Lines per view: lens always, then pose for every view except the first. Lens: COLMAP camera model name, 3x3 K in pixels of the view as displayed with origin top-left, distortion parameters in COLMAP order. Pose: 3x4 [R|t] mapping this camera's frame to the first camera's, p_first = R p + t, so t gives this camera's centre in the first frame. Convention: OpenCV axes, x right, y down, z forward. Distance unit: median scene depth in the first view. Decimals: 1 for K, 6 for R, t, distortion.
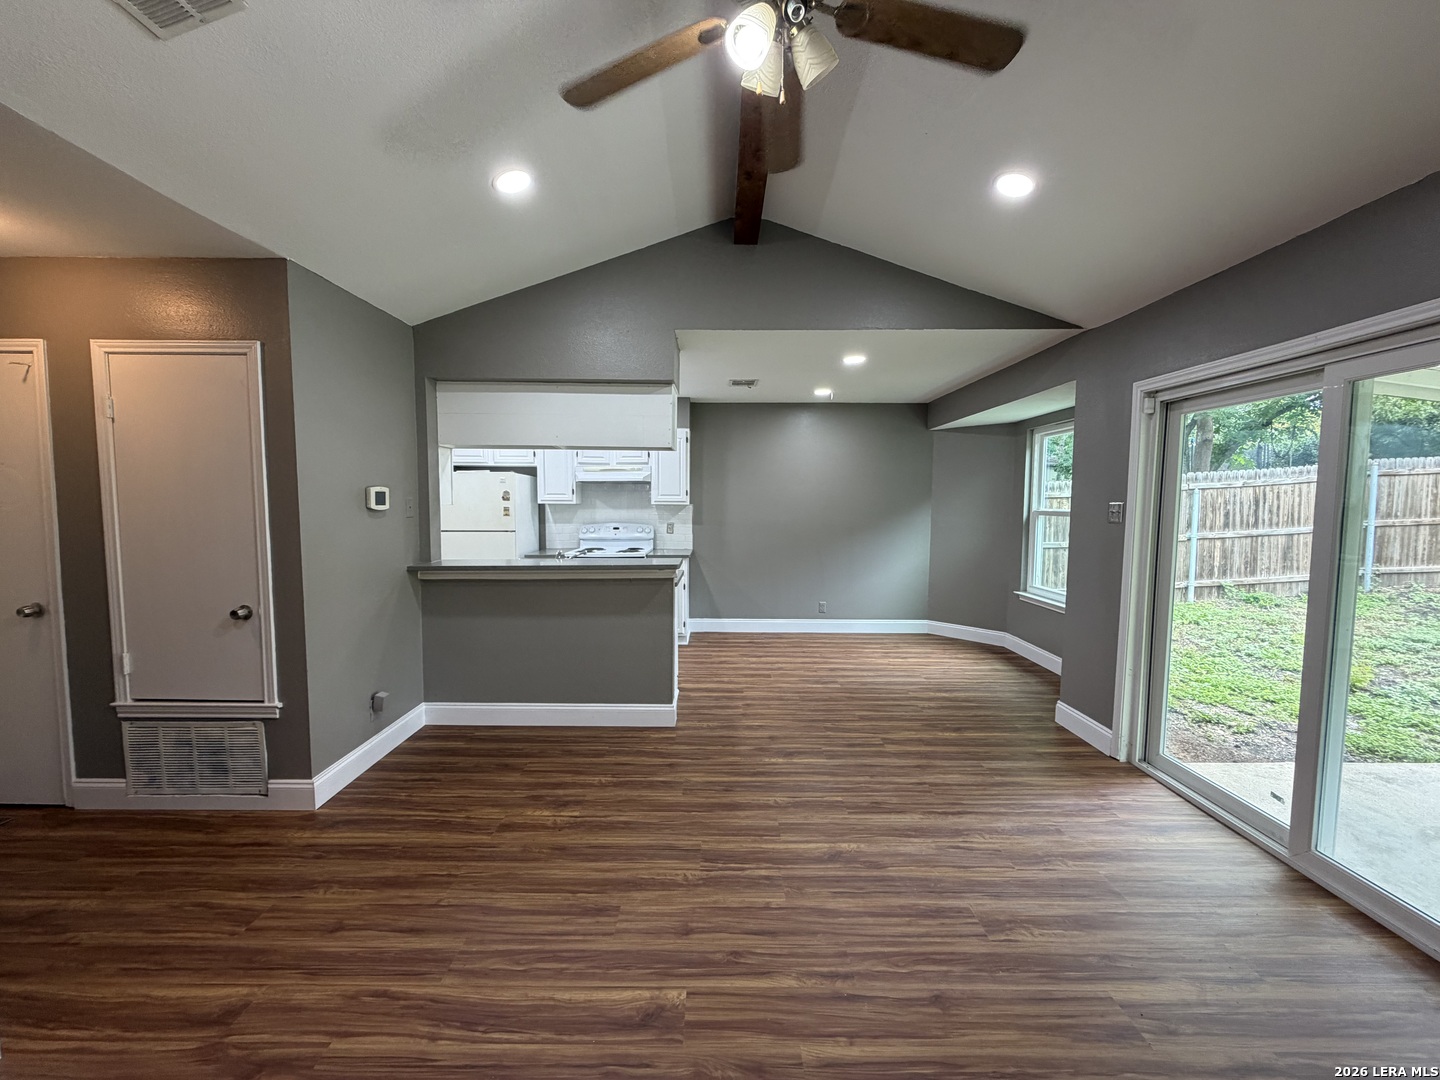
lens RADIAL K [[575.2, 0, 716.7], [0, 575.2, 541.4], [0, 0, 1]] dist [-0.000866, 0.000736]
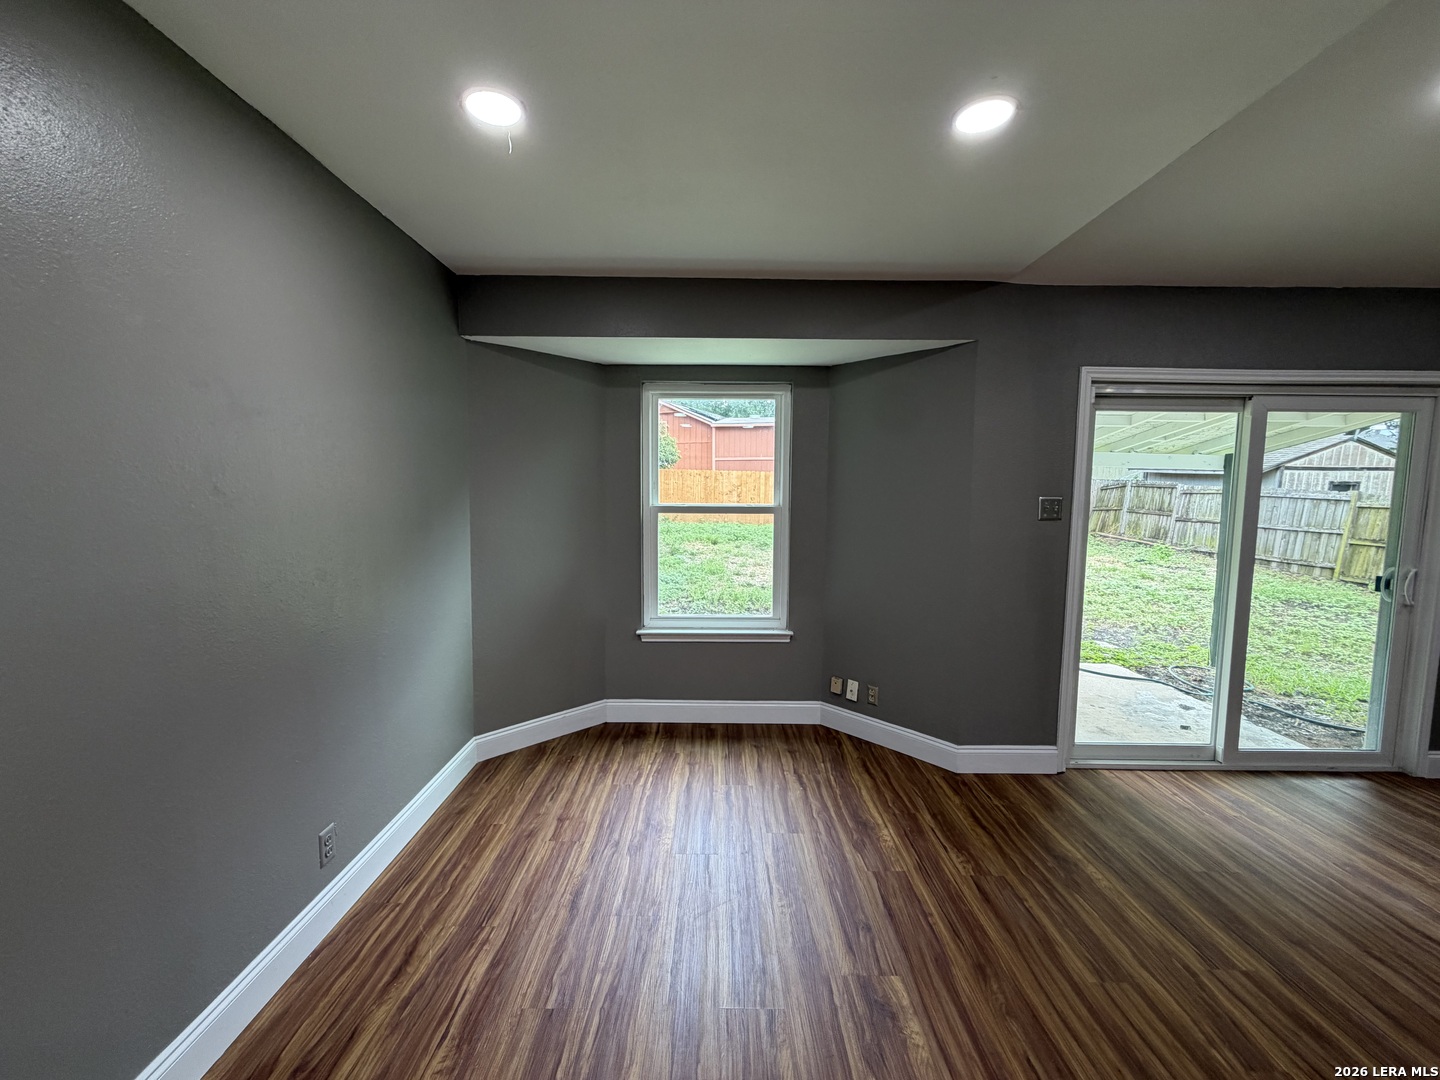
lens RADIAL K [[575.2, 0, 716.7], [0, 575.2, 541.4], [0, 0, 1]] dist [-0.000866, 0.000736]
pose [[-0.004646, -0.089524, 0.995974, -0.146810], [0.062422, 0.994016, 0.089640, -0.083078], [-0.998039, 0.062587, 0.000970, 1.129090]]
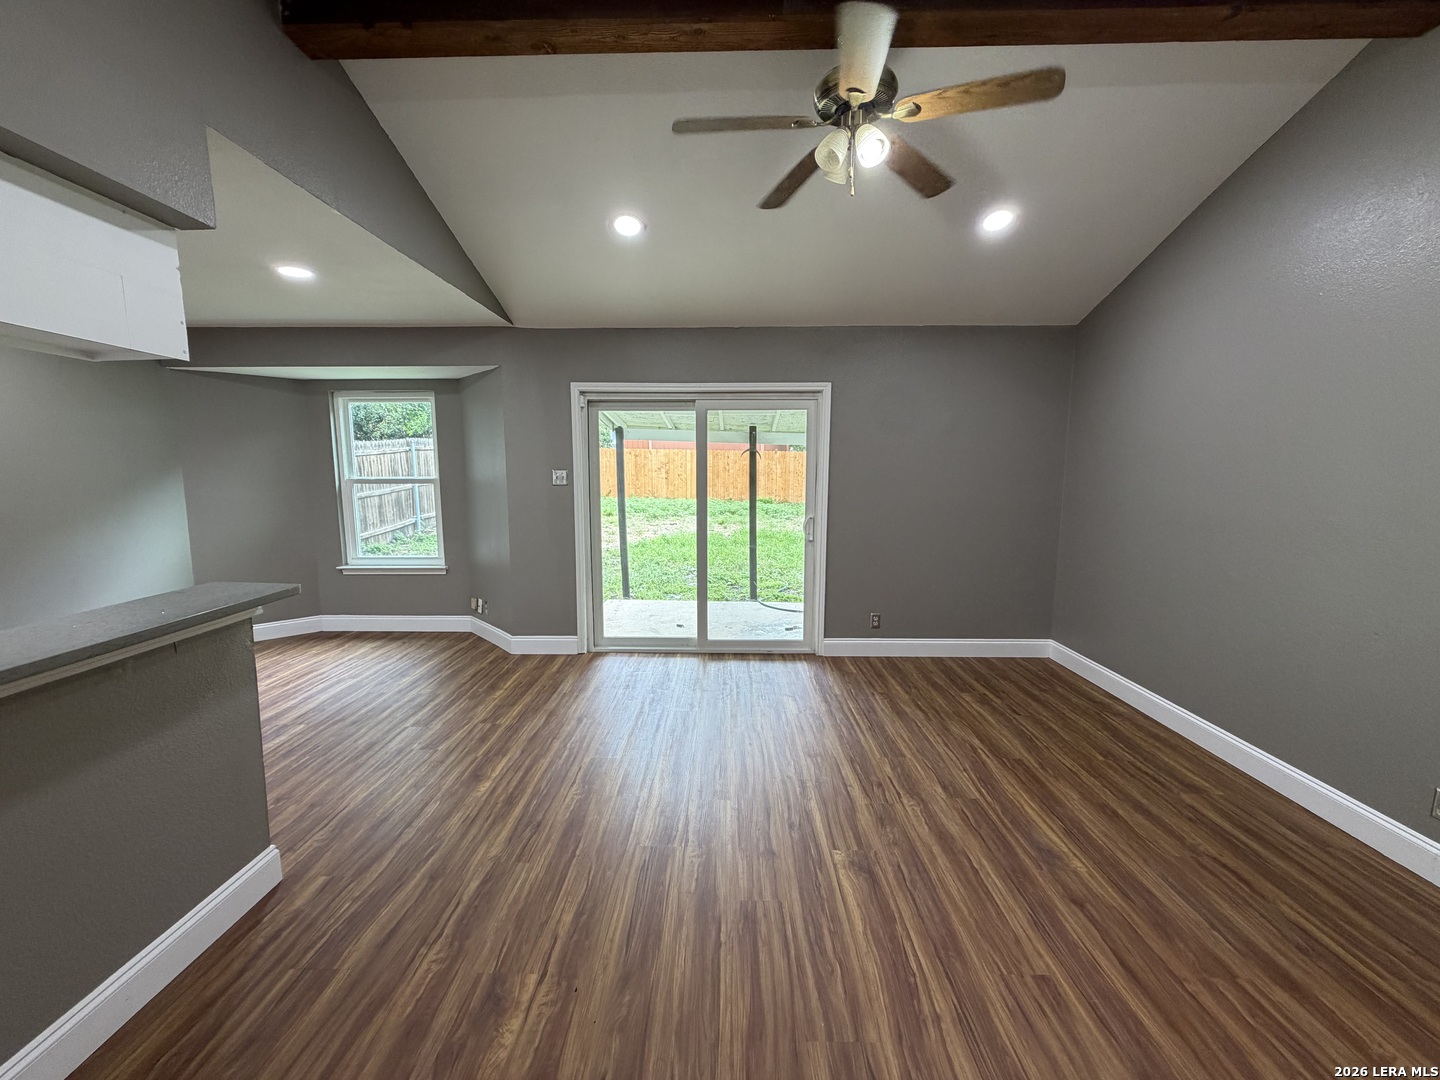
lens RADIAL K [[575.2, 0, 716.7], [0, 575.2, 541.4], [0, 0, 1]] dist [-0.000866, 0.000736]
pose [[0.013244, -0.128306, 0.991646, -0.483395], [0.072226, 0.989265, 0.127034, -0.034483], [-0.997300, 0.069940, 0.022369, 0.457943]]
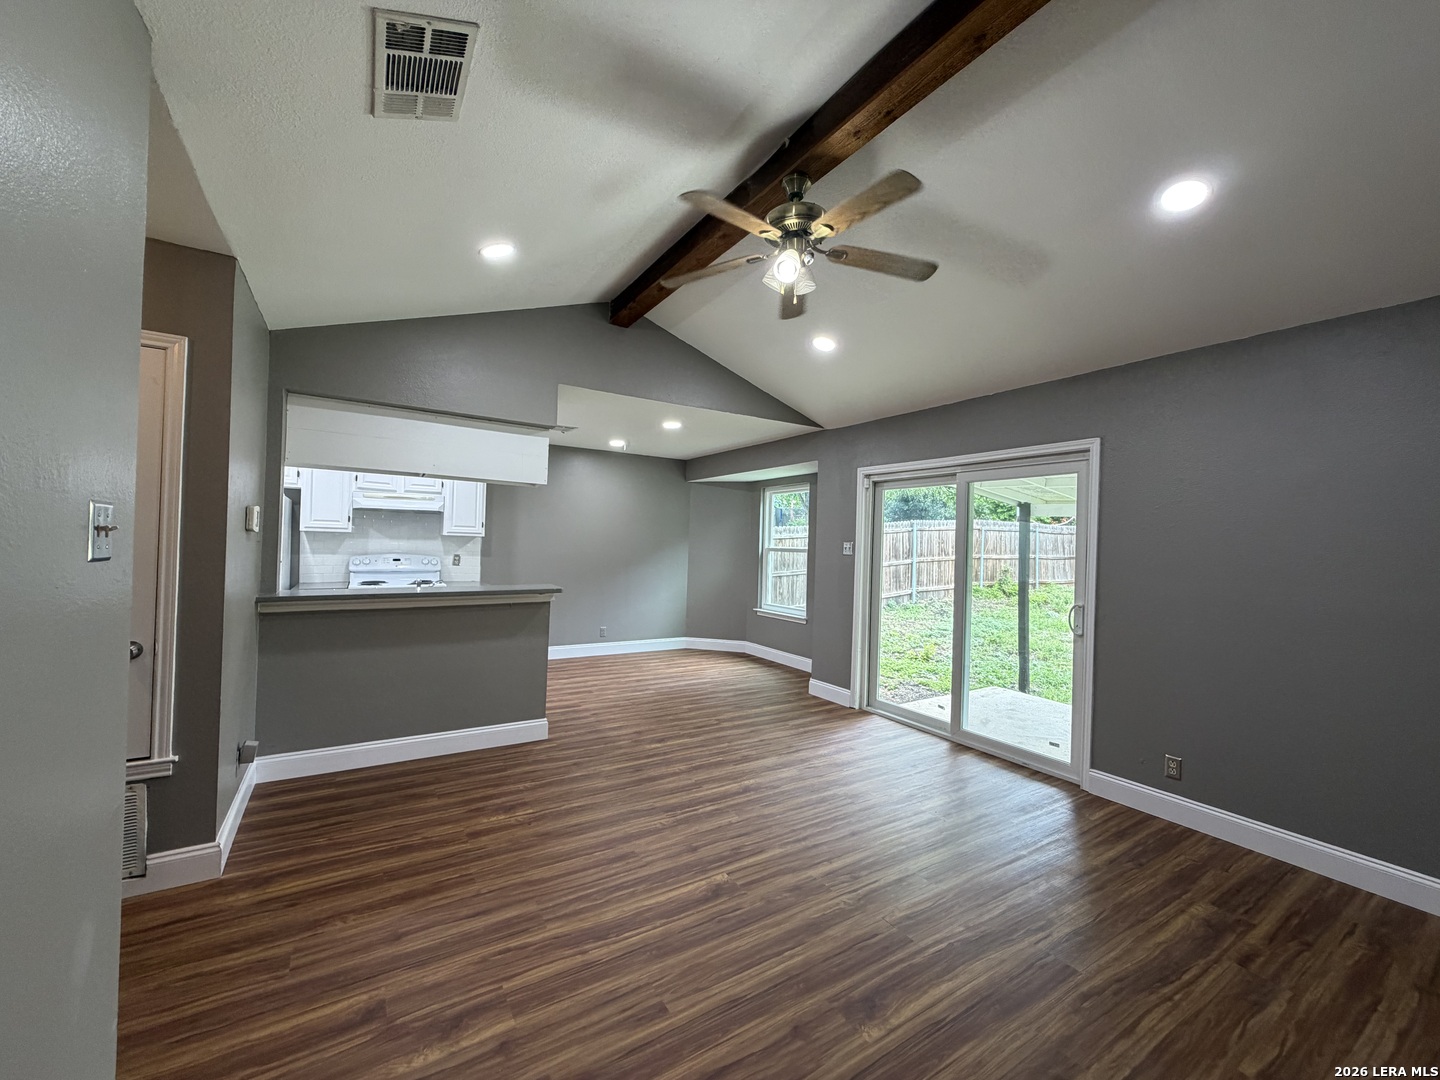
lens RADIAL K [[575.2, 0, 716.7], [0, 575.2, 541.4], [0, 0, 1]] dist [-0.000866, 0.000736]
pose [[0.844052, 0.022563, 0.535787, -0.331214], [0.013248, 0.997932, -0.062895, 0.018223], [-0.536098, 0.060184, 0.842008, -0.094025]]
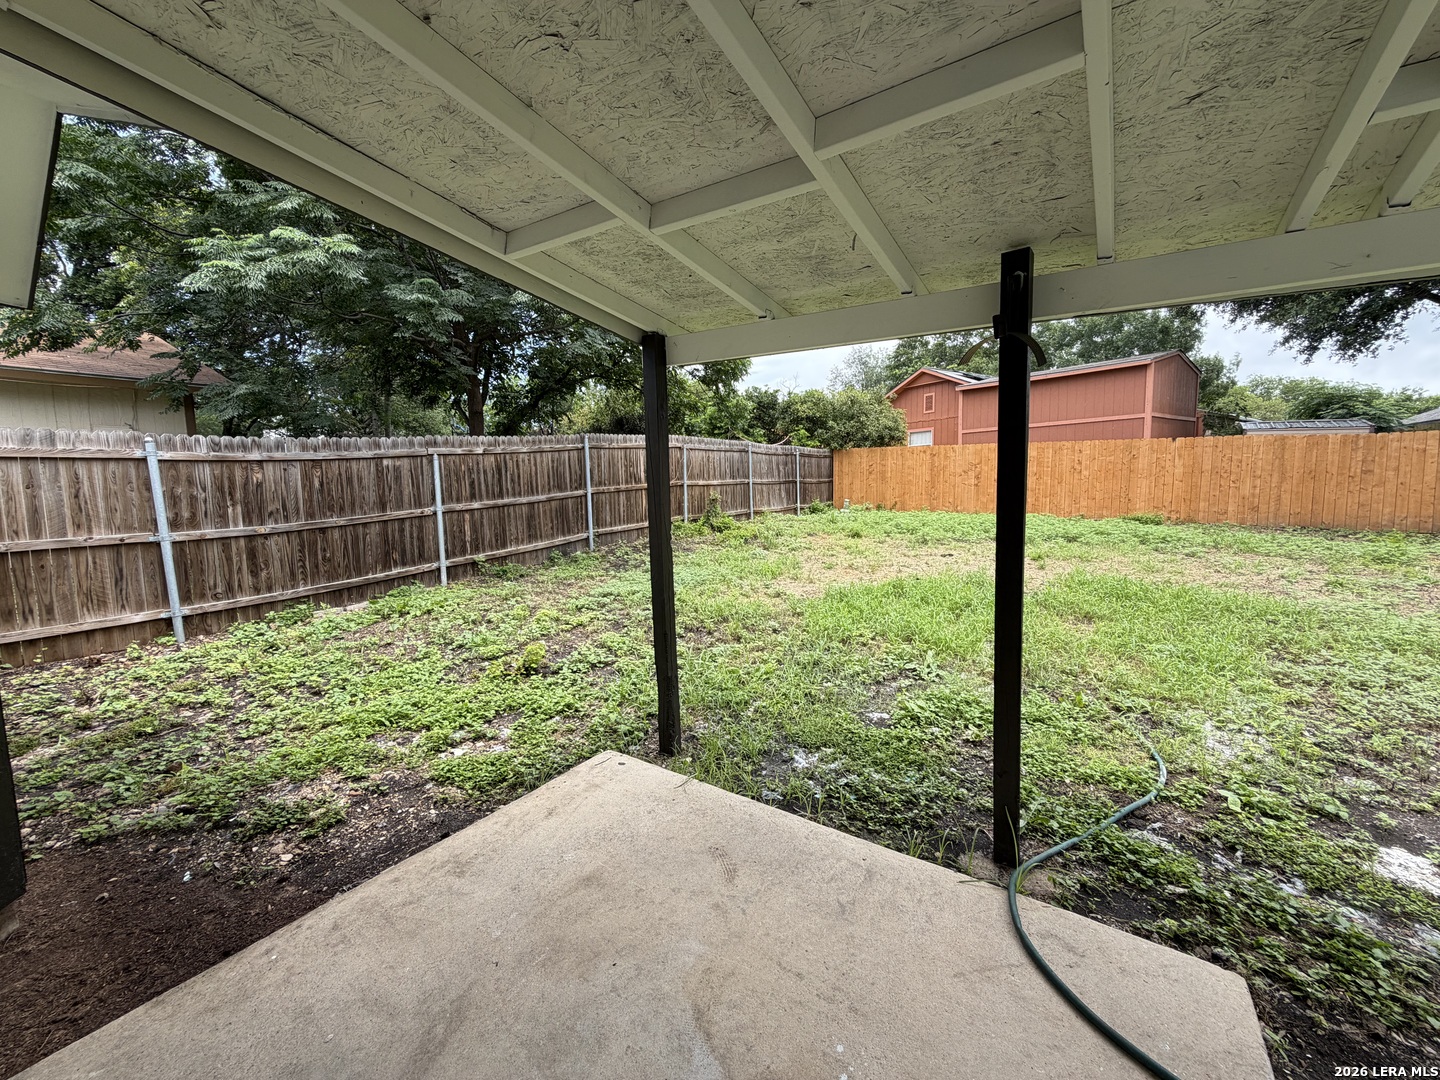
lens RADIAL K [[575.2, 0, 716.7], [0, 575.2, 541.4], [0, 0, 1]] dist [-0.000866, 0.000736]
pose [[0.555892, -0.091302, 0.826225, 0.639483], [0.076652, 0.995345, 0.058419, 0.038451], [-0.827713, 0.030857, 0.560303, 0.319335]]
